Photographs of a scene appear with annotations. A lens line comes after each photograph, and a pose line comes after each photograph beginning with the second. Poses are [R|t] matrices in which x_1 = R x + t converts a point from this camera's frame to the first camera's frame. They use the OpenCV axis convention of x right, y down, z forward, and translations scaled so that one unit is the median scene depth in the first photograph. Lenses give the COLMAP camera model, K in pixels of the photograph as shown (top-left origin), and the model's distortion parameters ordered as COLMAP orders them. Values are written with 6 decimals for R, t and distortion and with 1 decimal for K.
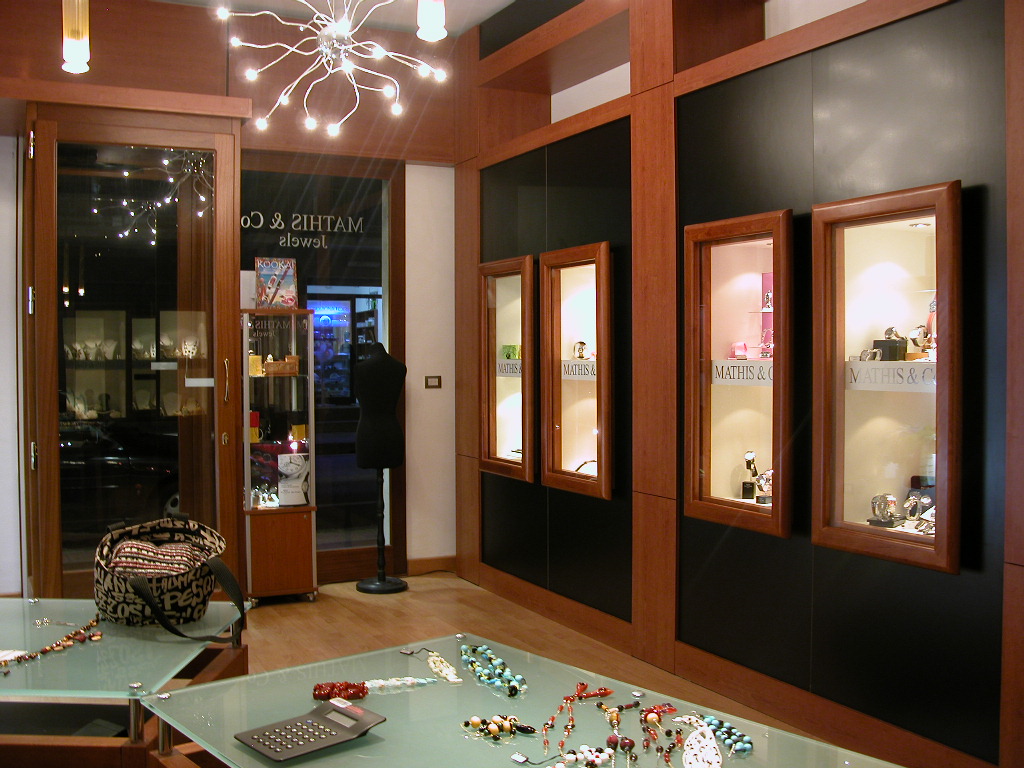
lens RADIAL K [[1049.1, 0, 510.6], [0, 1049.1, 388.5], [0, 0, 1]] dist [-0.117698, 0.000000]
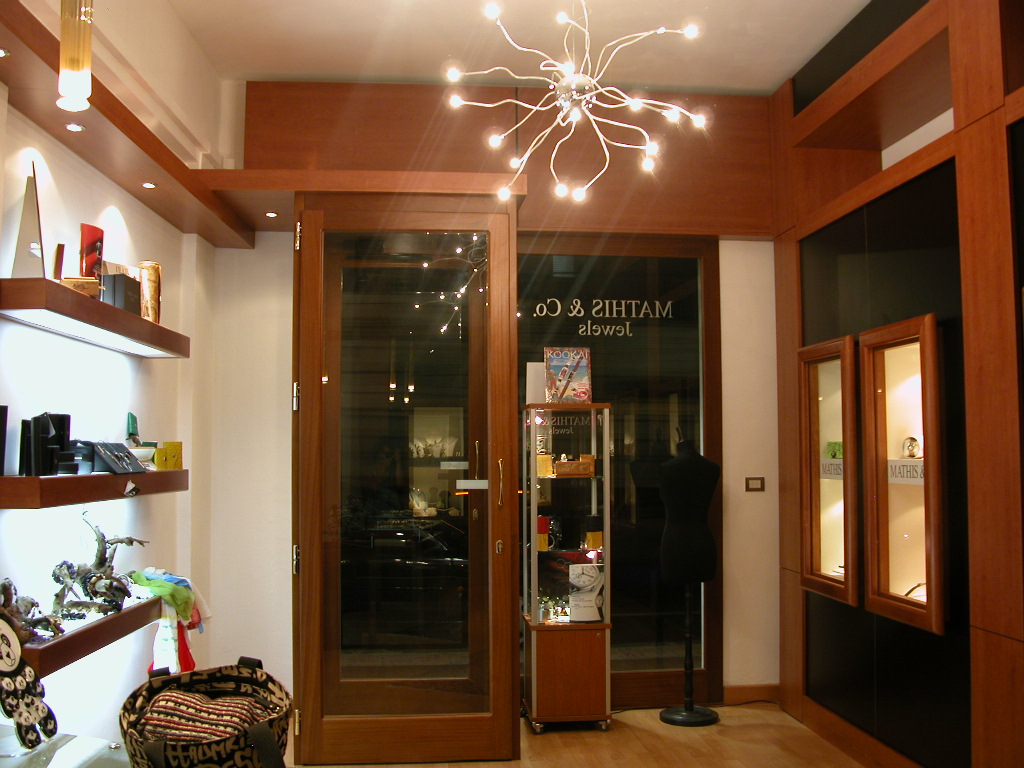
lens RADIAL K [[1049.1, 0, 554.3], [0, 1049.1, 403.5], [0, 0, 1]] dist [-0.117698, 0.000000]
pose [[0.942872, -0.016602, -0.332741, 0.069424], [-0.009096, 0.997102, -0.075525, -0.006724], [0.333031, 0.074237, 0.939989, 0.134528]]
